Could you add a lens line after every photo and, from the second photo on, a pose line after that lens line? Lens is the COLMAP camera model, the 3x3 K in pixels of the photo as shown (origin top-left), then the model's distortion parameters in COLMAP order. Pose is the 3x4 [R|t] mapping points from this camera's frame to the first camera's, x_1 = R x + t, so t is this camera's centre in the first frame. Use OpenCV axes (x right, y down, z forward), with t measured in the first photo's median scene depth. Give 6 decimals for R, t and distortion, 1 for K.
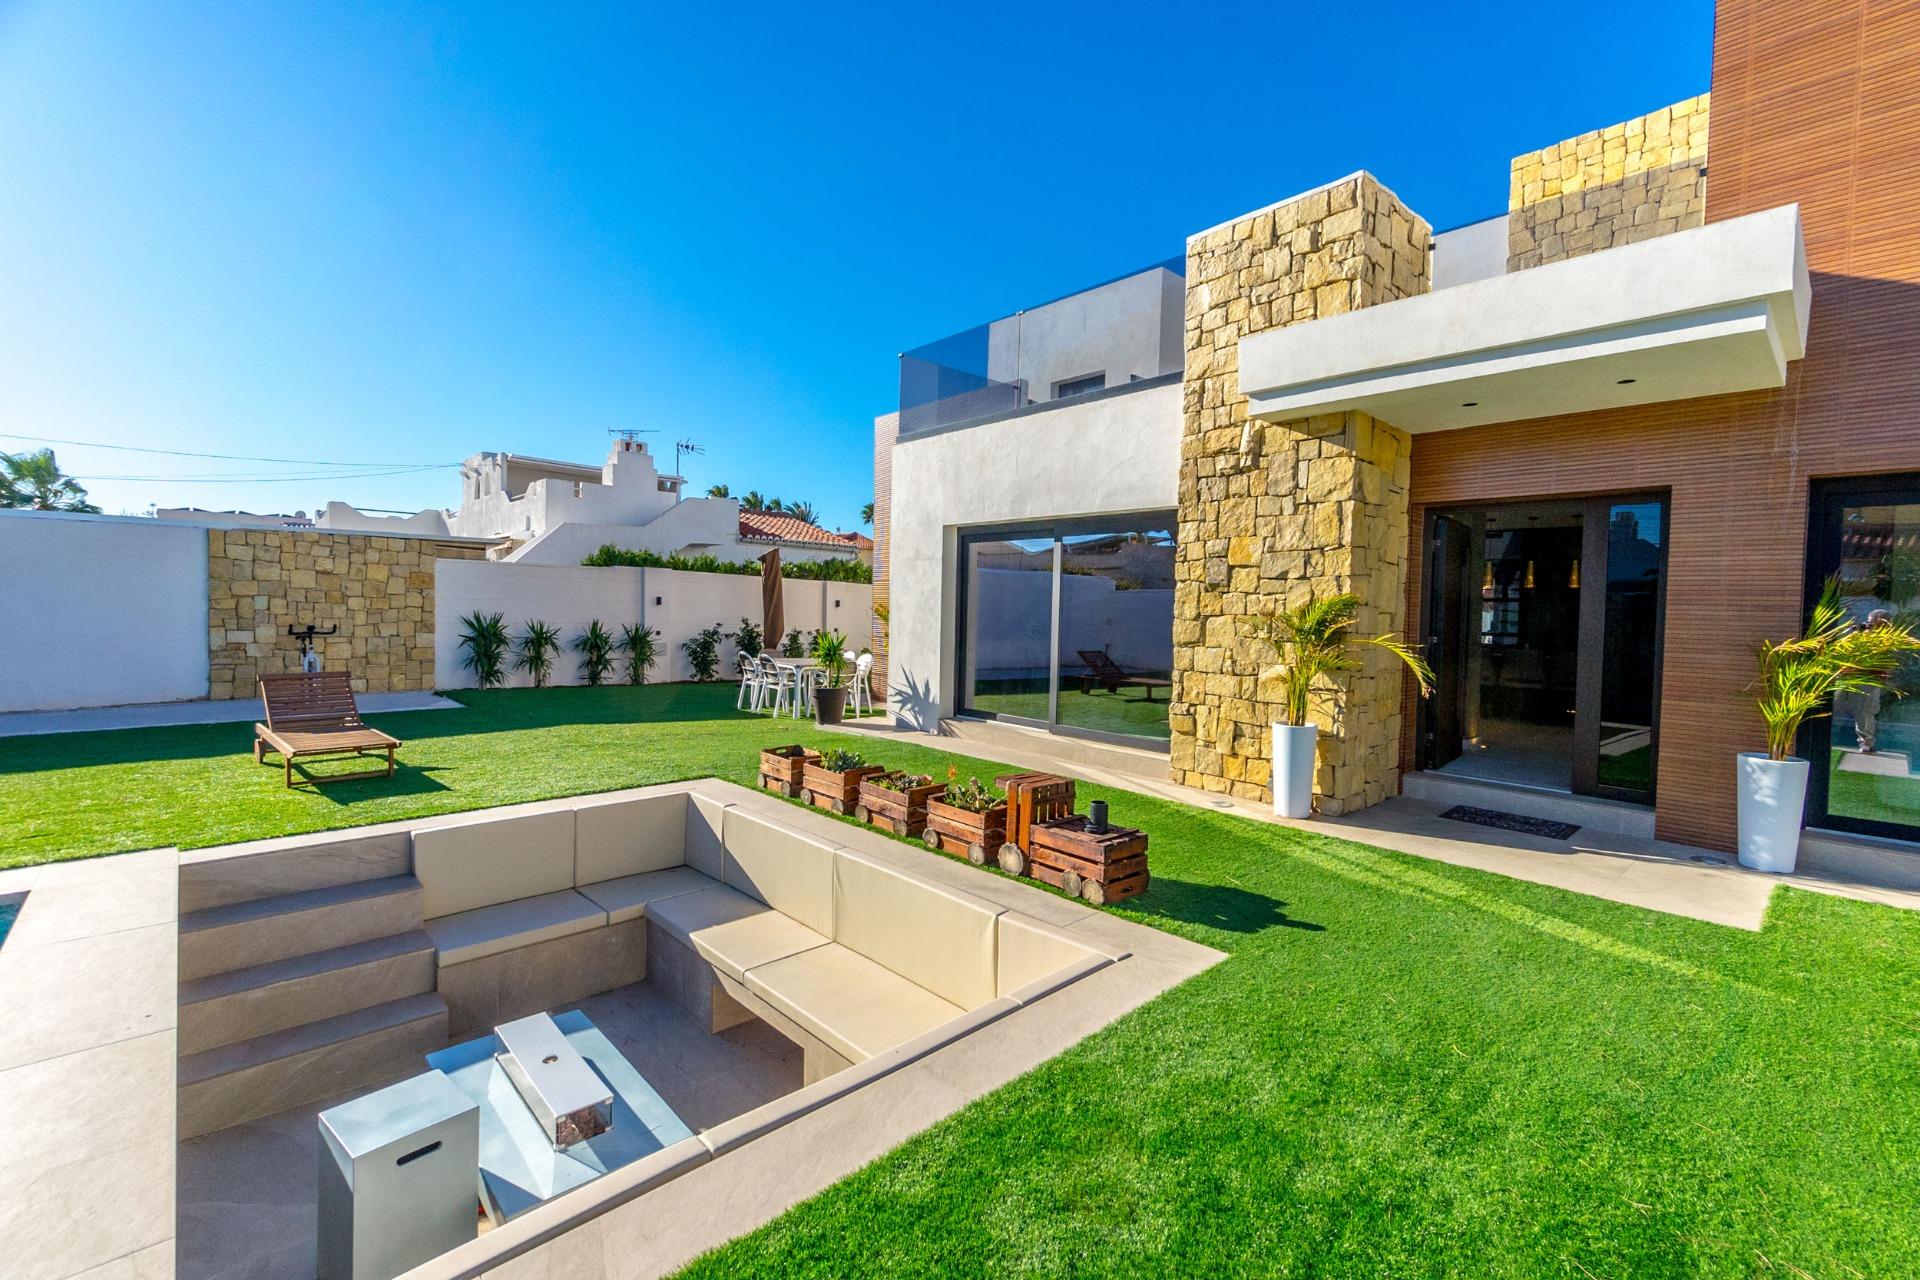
lens RADIAL K [[818.0, 0, 963.9], [0, 818.0, 635.3], [0, 0, 1]] dist [-0.008703, 0.000835]
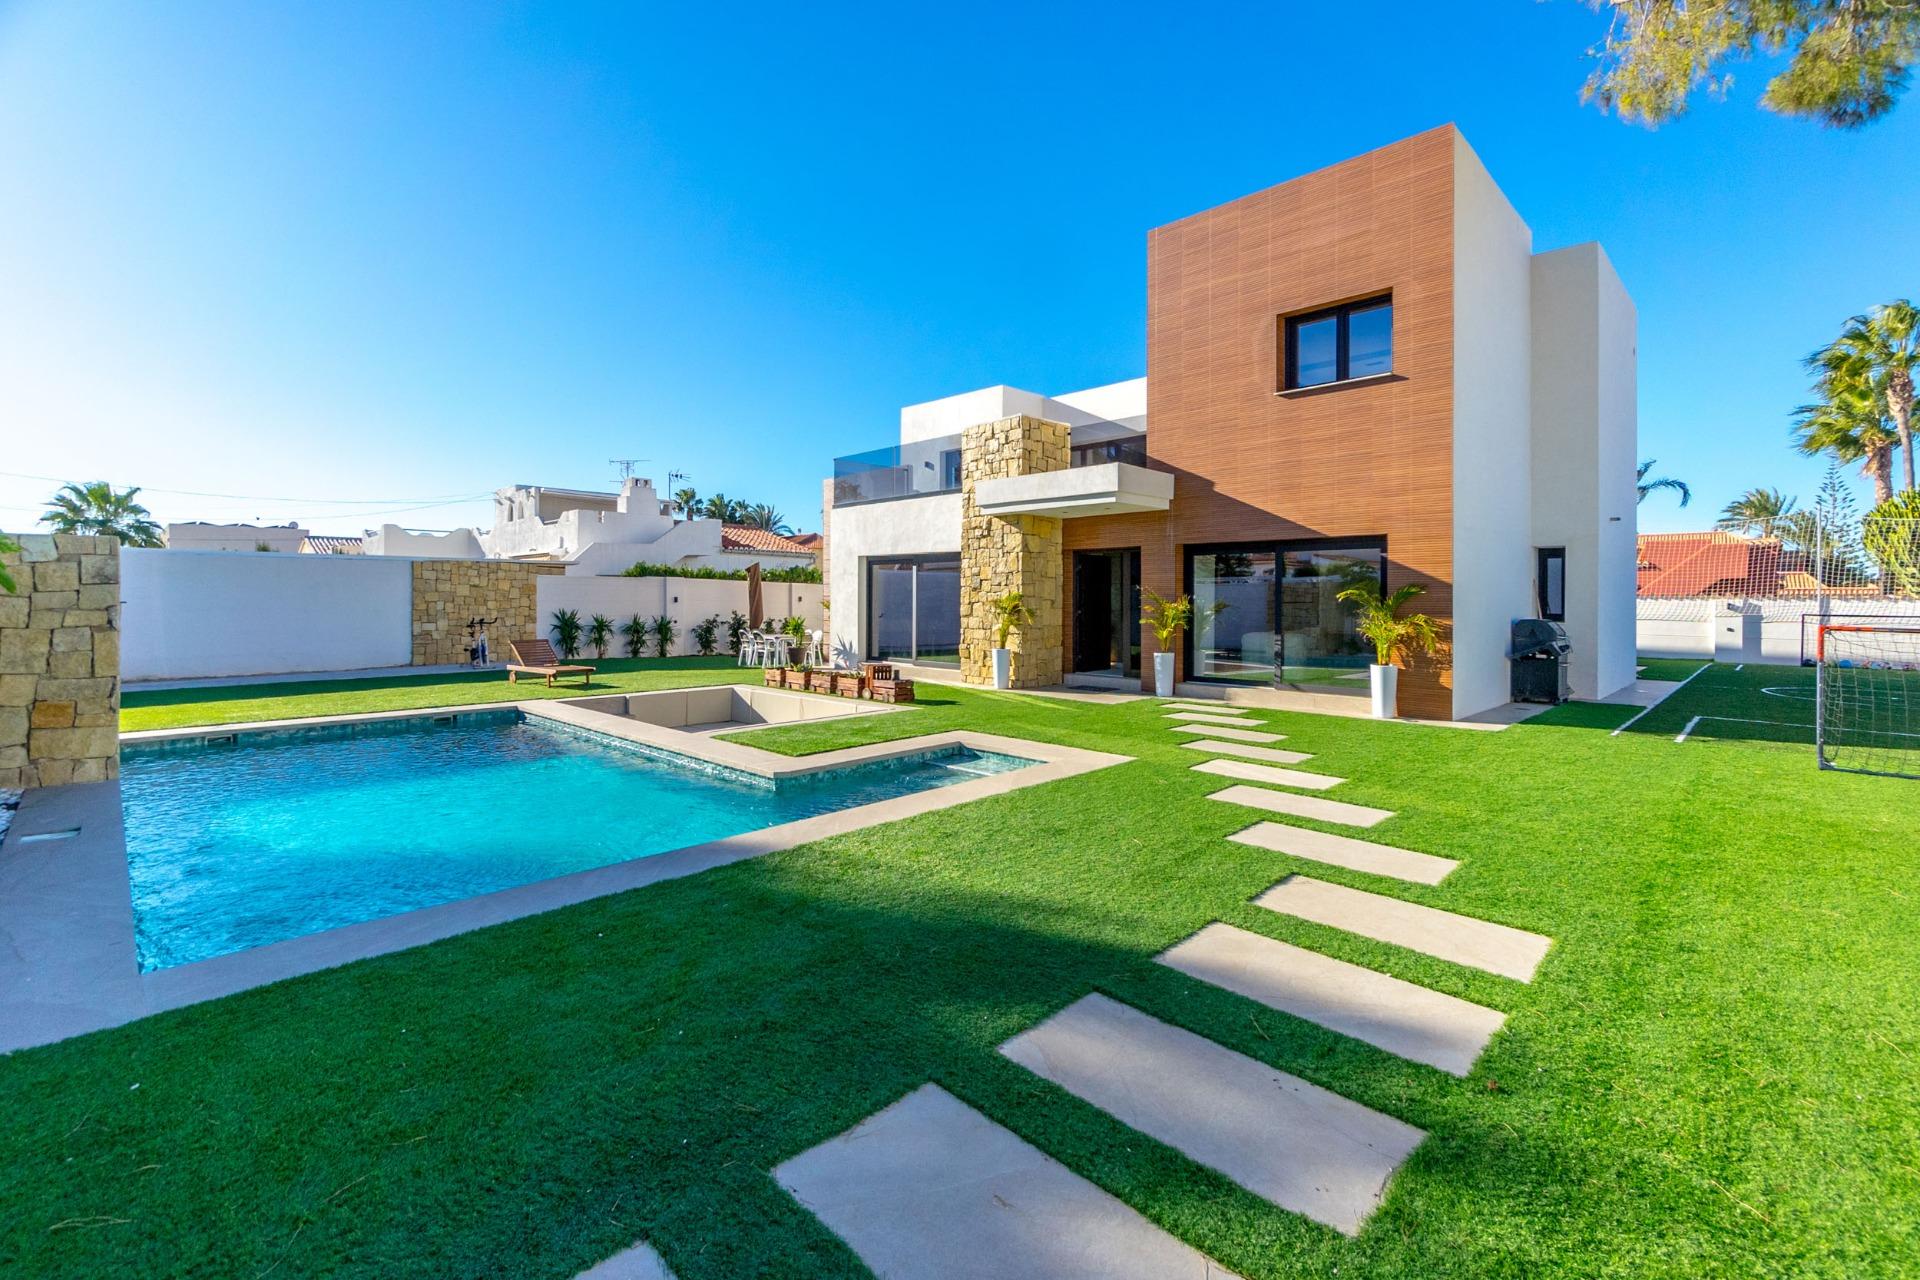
lens RADIAL K [[847.5, 0, 937.6], [0, 847.5, 579.4], [0, 0, 1]] dist [-0.002170, -0.002309]
pose [[0.999782, -0.017888, 0.010813, 0.131922], [0.018490, 0.998125, -0.058343, 0.032005], [-0.009750, 0.058530, 0.998238, -0.894319]]
